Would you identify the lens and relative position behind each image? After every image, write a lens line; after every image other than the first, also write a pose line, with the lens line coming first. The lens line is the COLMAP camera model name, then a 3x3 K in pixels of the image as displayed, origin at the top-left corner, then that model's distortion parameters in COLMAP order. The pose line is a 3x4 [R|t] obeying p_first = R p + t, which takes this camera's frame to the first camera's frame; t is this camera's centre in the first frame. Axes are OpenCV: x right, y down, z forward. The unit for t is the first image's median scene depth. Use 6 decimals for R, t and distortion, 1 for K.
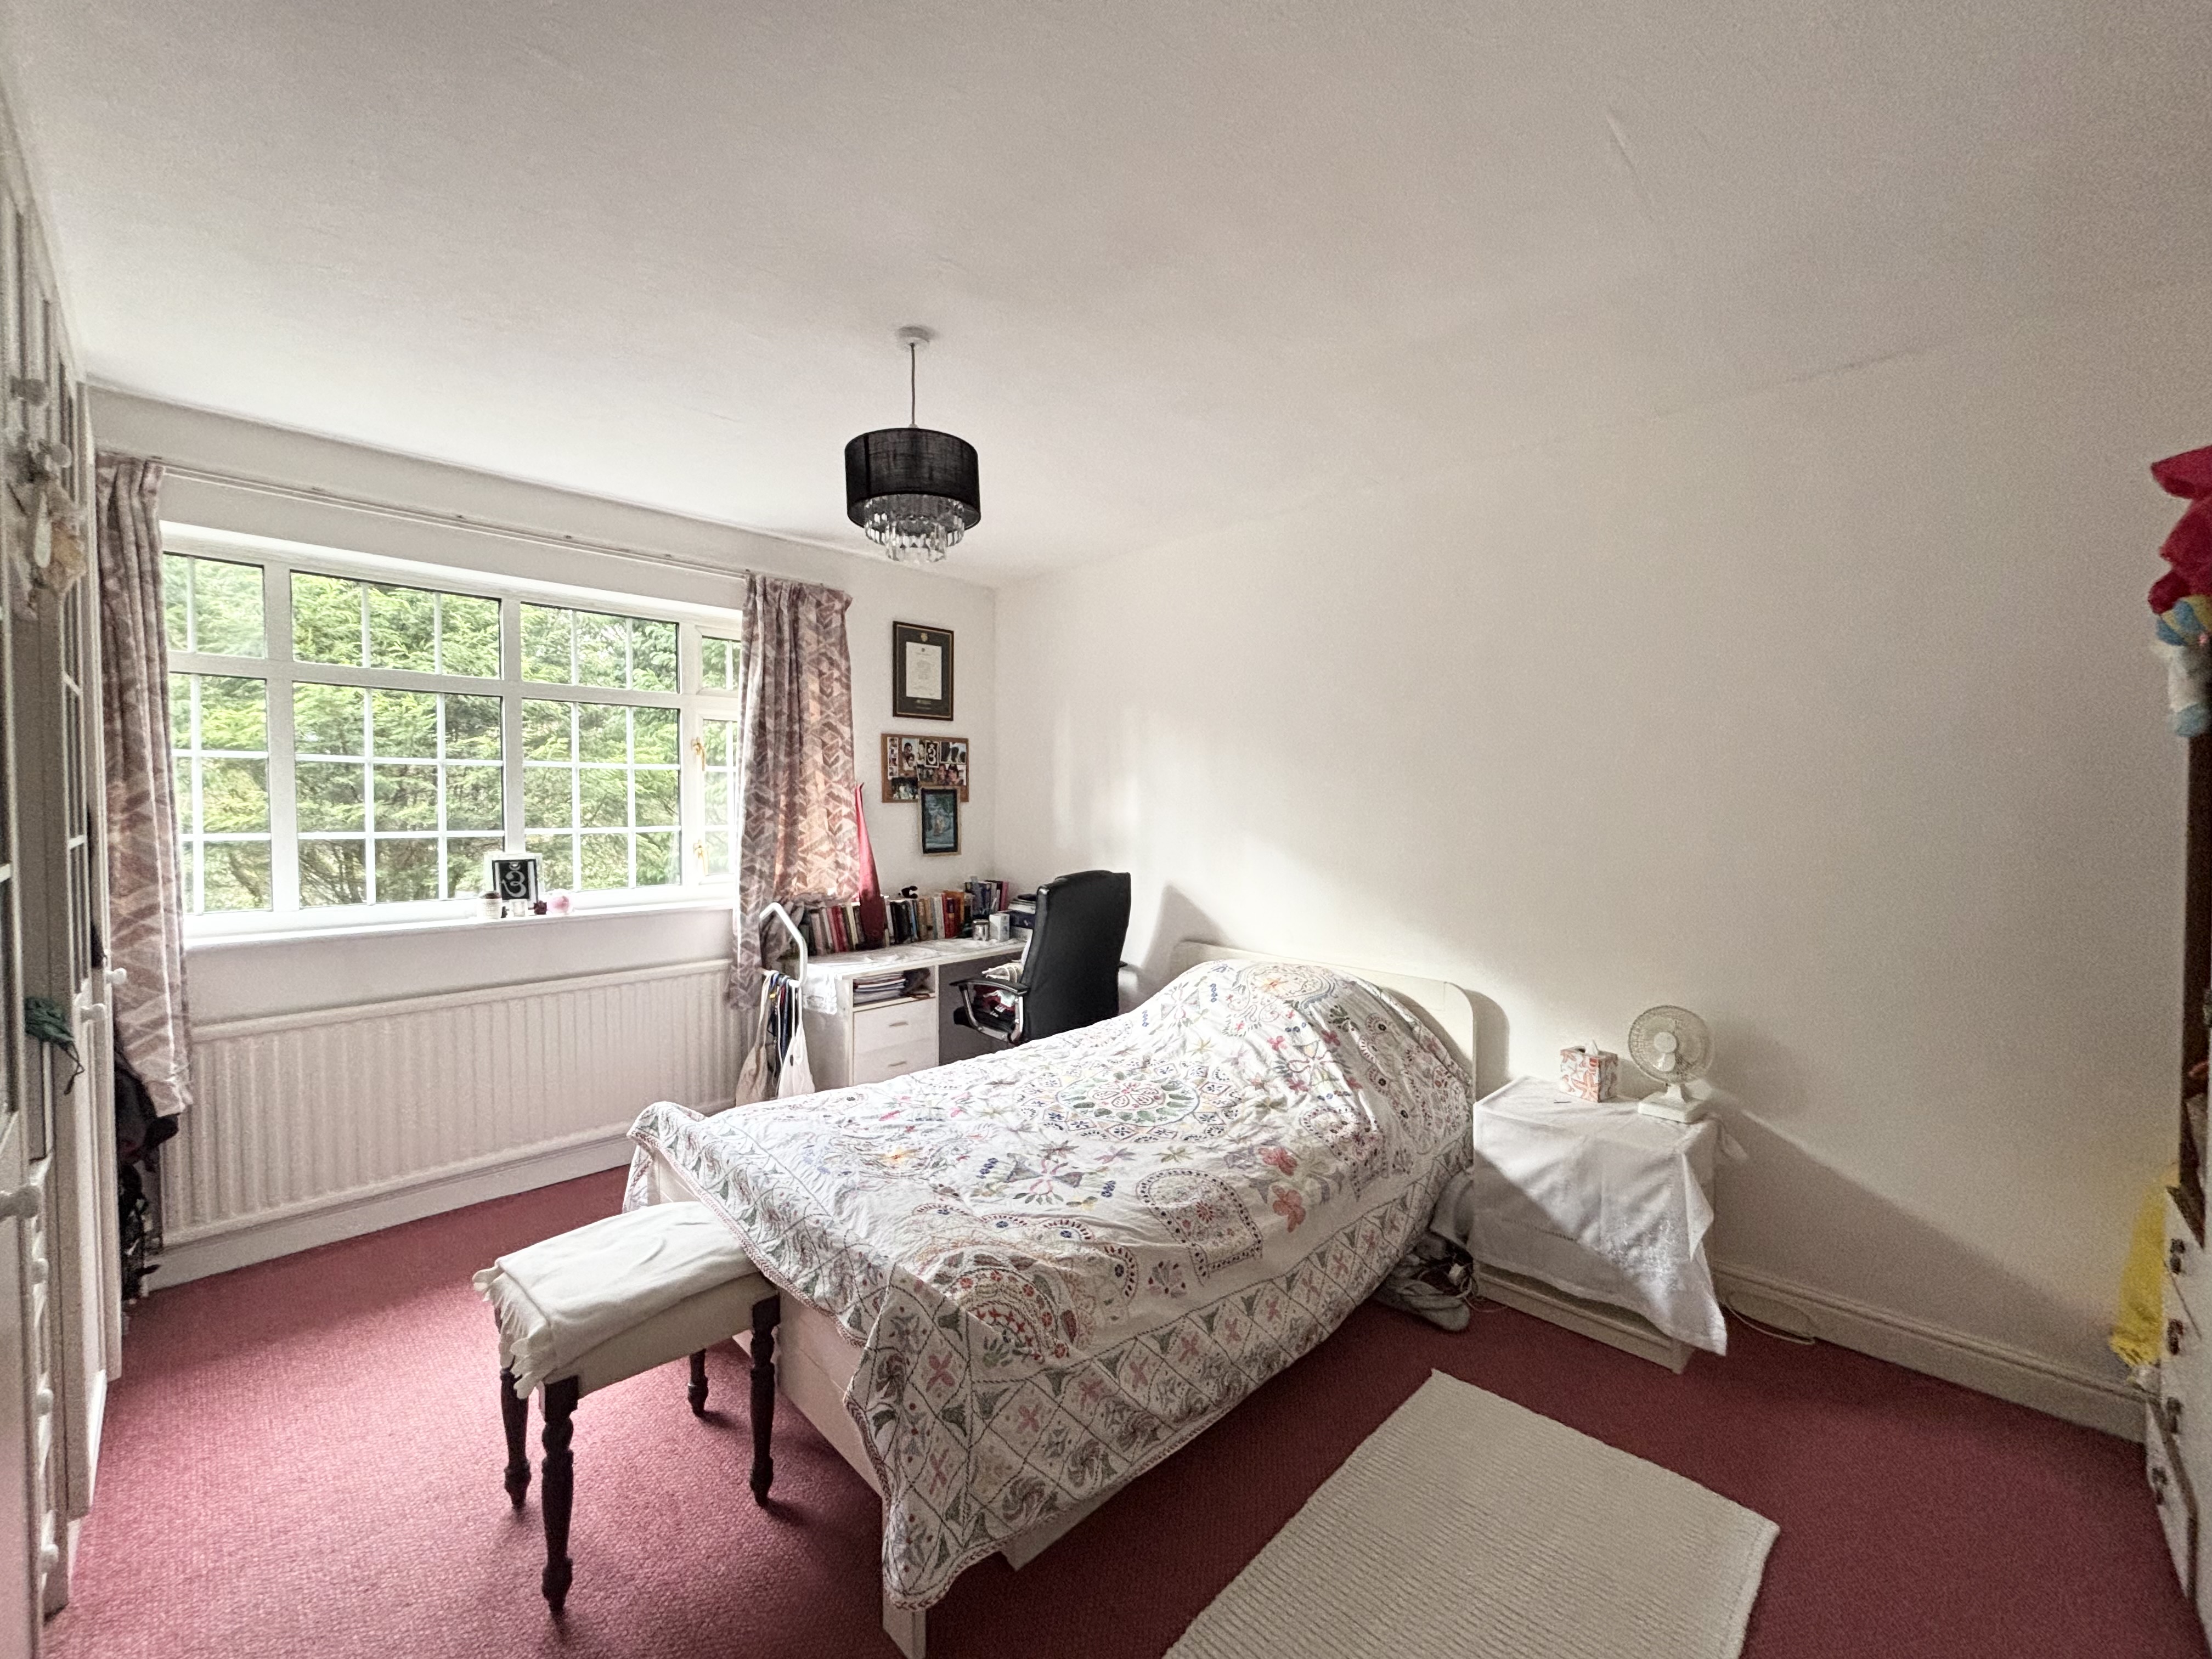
lens RADIAL K [[893.9, 0, 1089.9], [0, 893.9, 827.5], [0, 0, 1]] dist [0.005568, -0.000547]
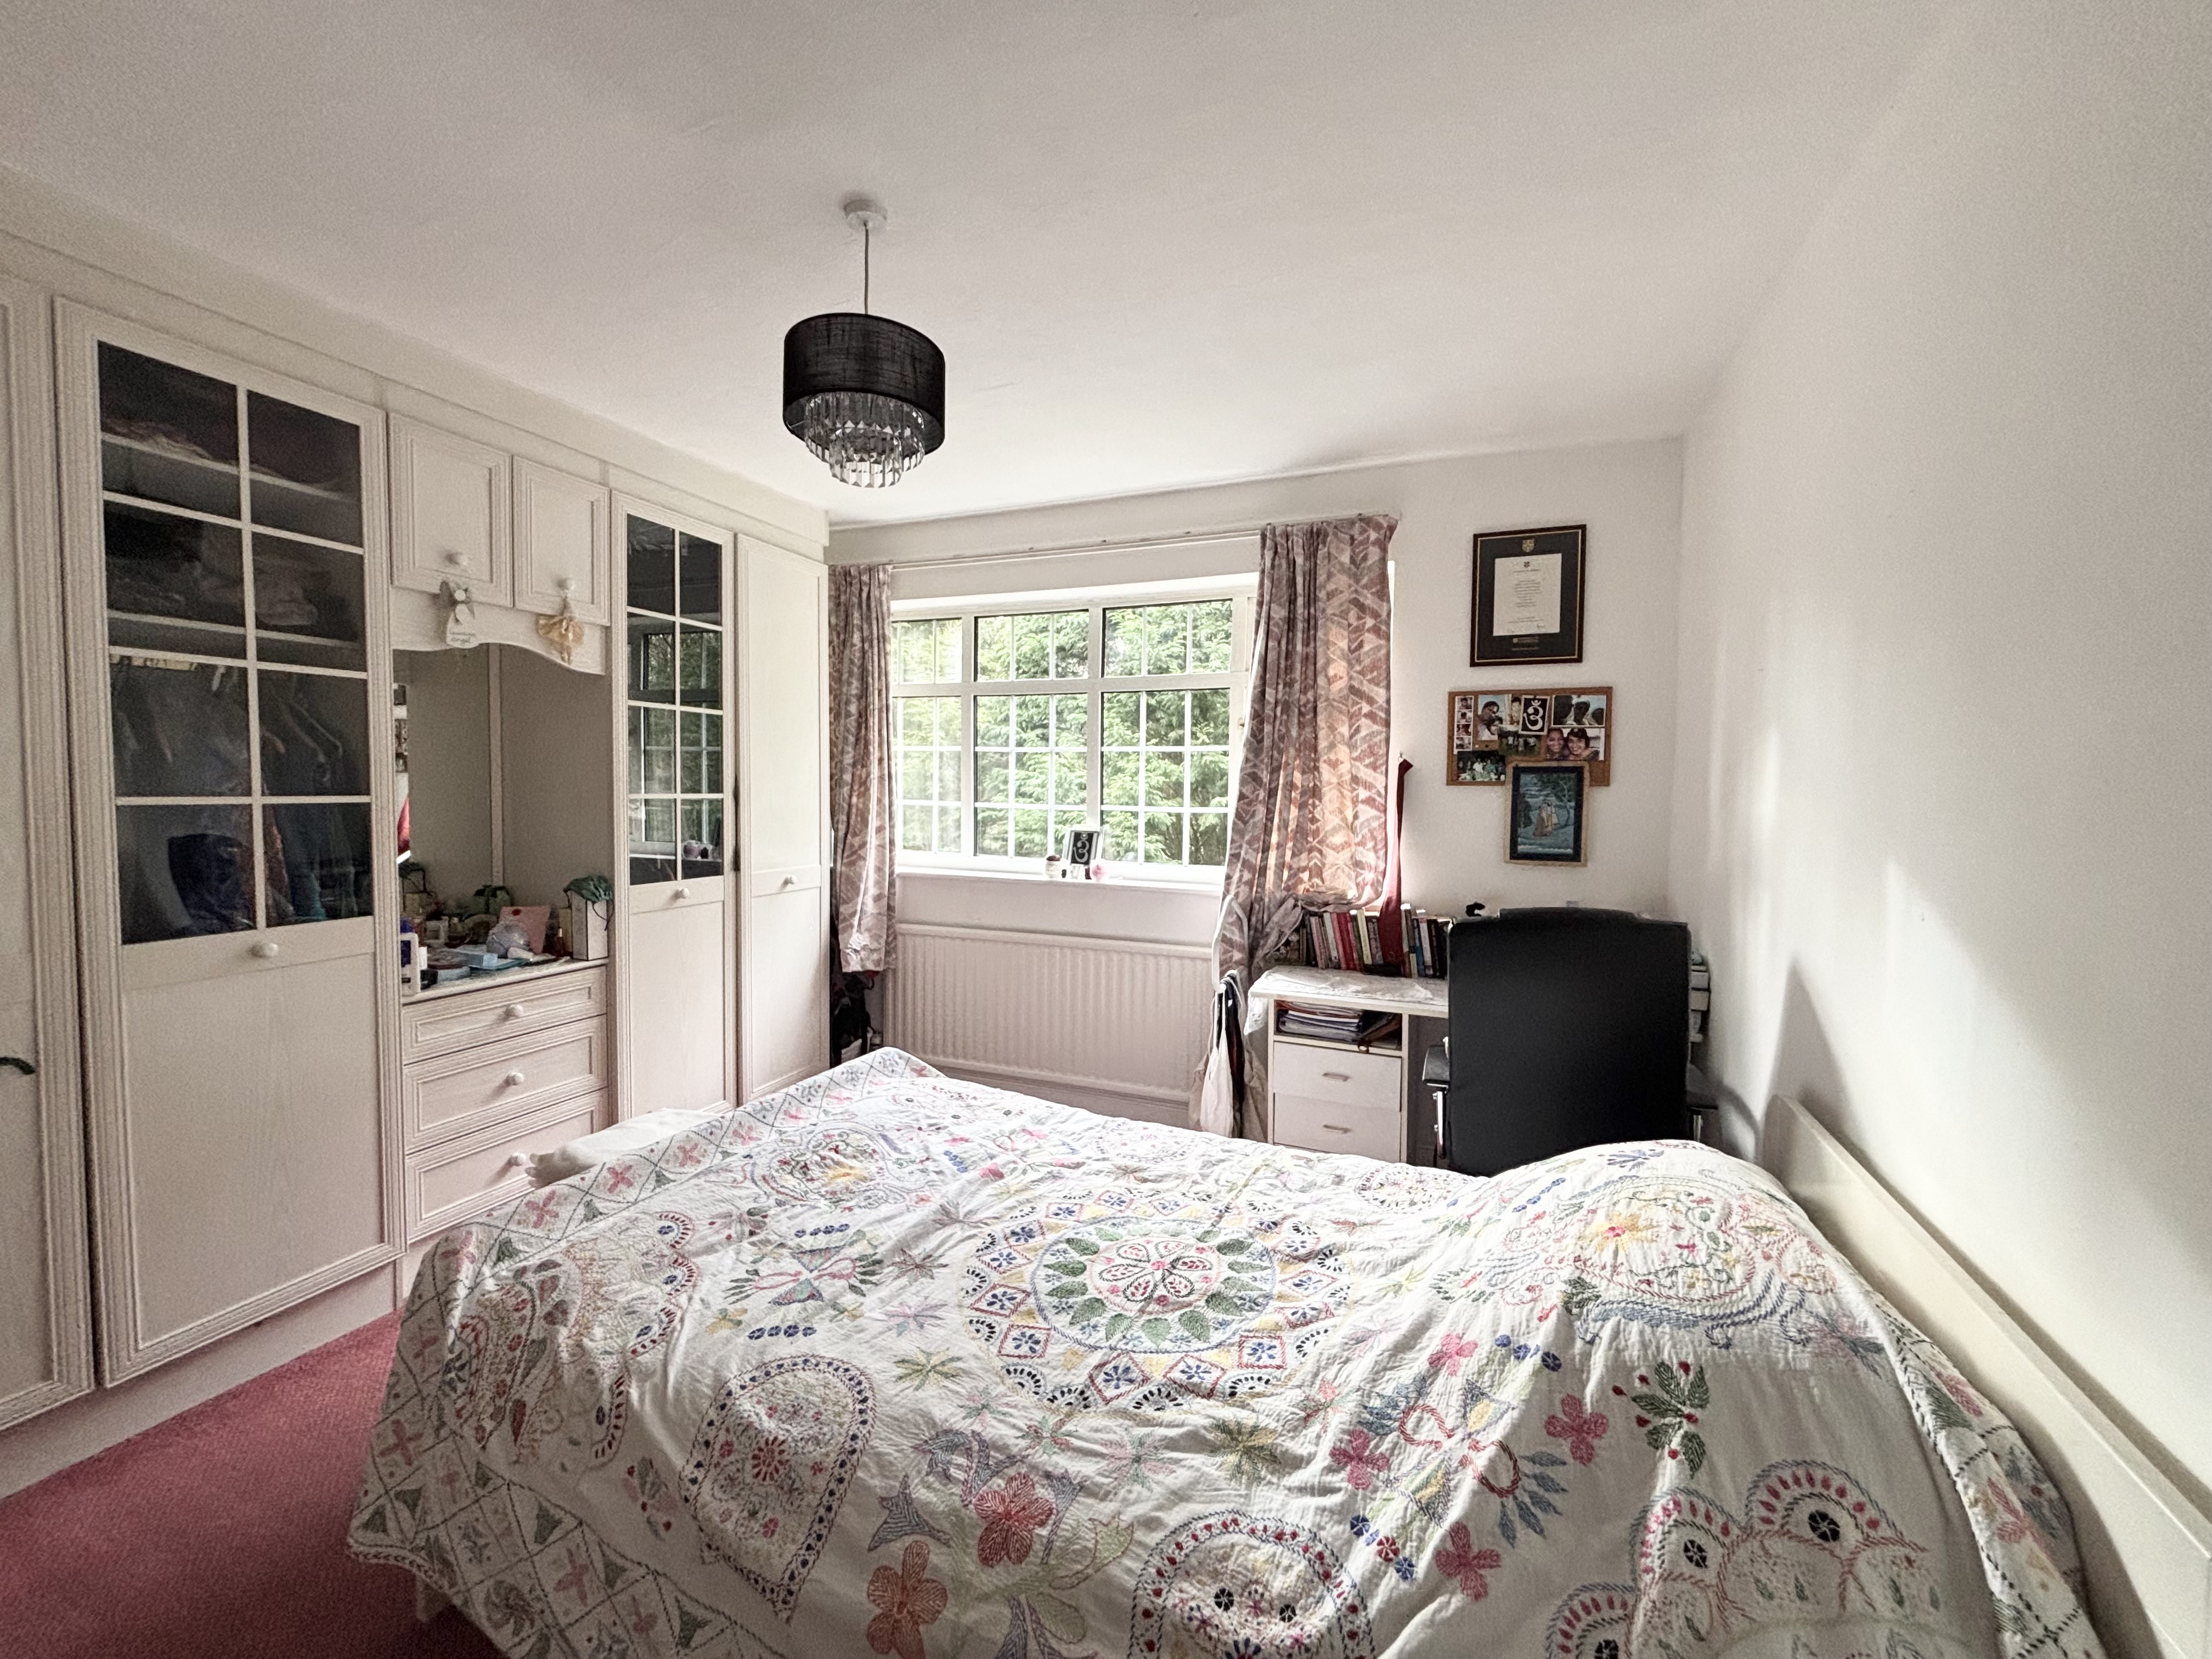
lens RADIAL K [[893.9, 0, 1100.9], [0, 893.9, 820.1], [0, 0, 1]] dist [0.005568, -0.000547]
pose [[0.377680, 0.040952, -0.925030, 0.389292], [-0.037795, 0.998871, 0.028790, -0.010547], [0.925165, 0.024088, 0.378801, 0.505665]]
